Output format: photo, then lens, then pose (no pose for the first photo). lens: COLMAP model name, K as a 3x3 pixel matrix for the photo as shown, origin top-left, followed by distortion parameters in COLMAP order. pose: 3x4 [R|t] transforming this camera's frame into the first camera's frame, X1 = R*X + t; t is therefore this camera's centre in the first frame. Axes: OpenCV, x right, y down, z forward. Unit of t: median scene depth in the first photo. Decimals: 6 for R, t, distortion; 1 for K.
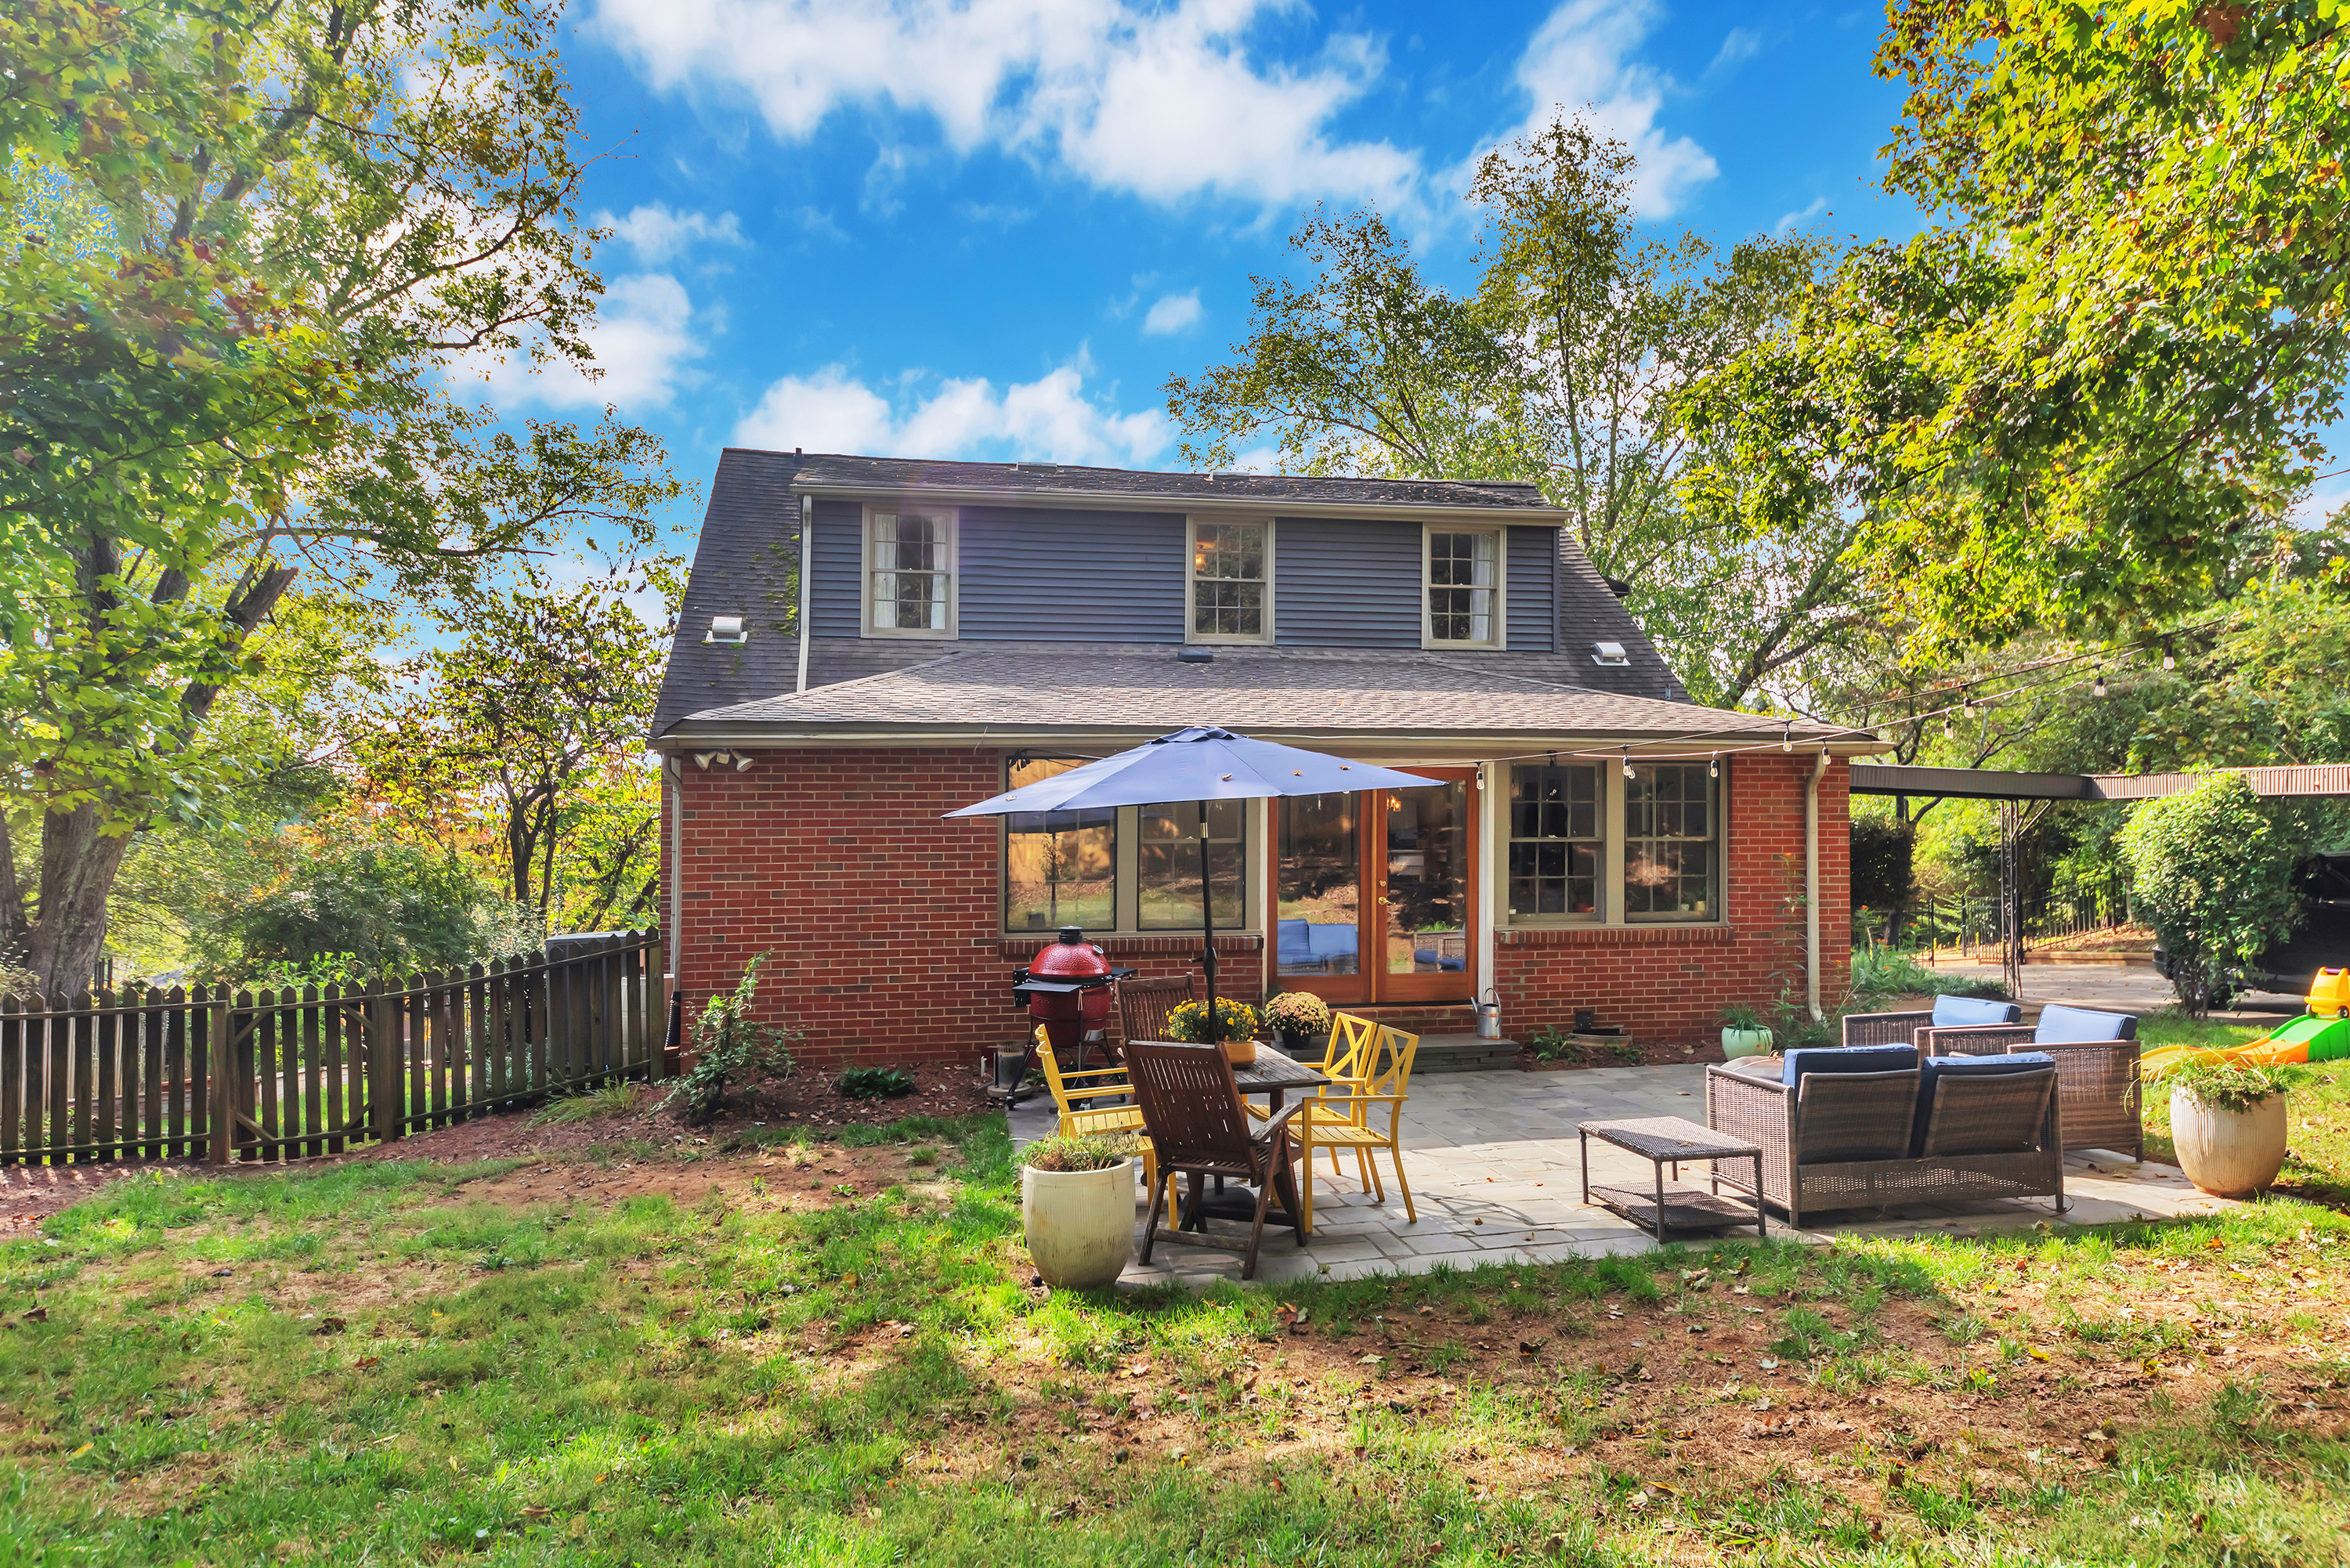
lens RADIAL K [[1517.7, 0, 1175.0], [0, 1517.7, 784.0], [0, 0, 1]] dist [0.008707, 0.000316]
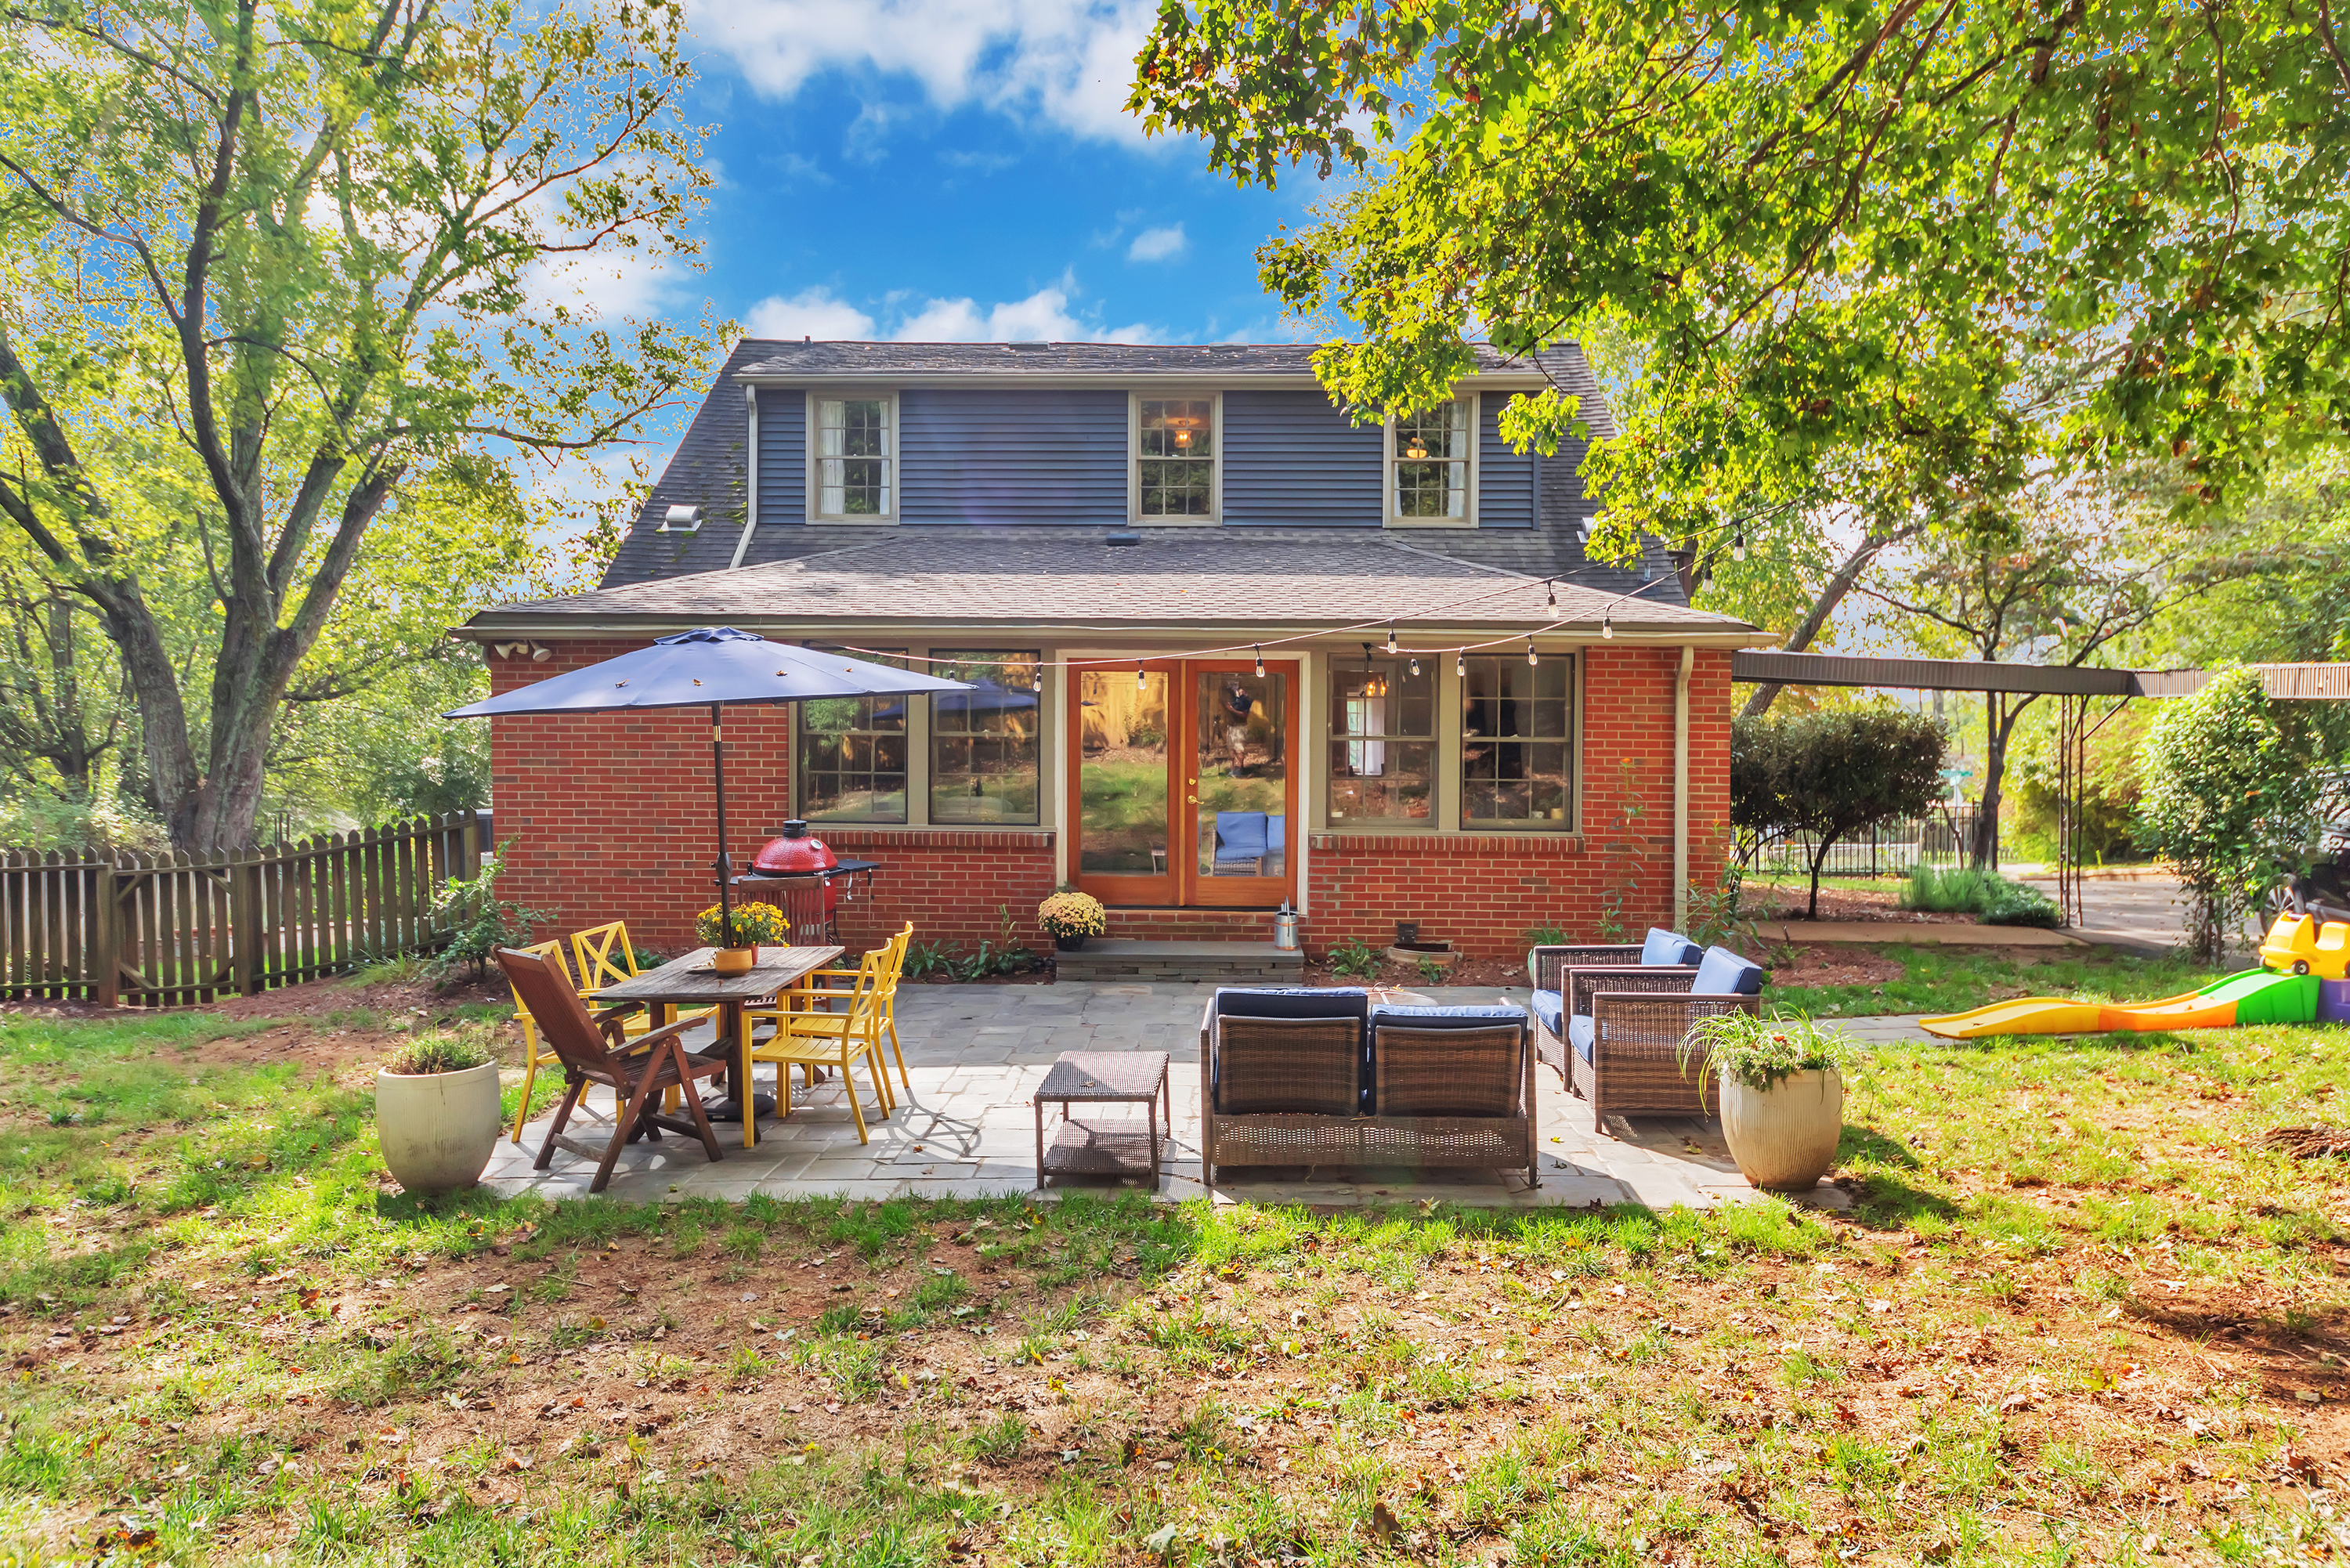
lens RADIAL K [[1529.0, 0, 1170.6], [0, 1529.0, 718.2], [0, 0, 1]] dist [0.024533, -0.015125]
pose [[0.974366, 0.014574, -0.224497, 0.329206], [-0.005059, 0.999067, 0.042901, -0.014755], [0.224912, -0.040665, 0.973530, 0.061233]]
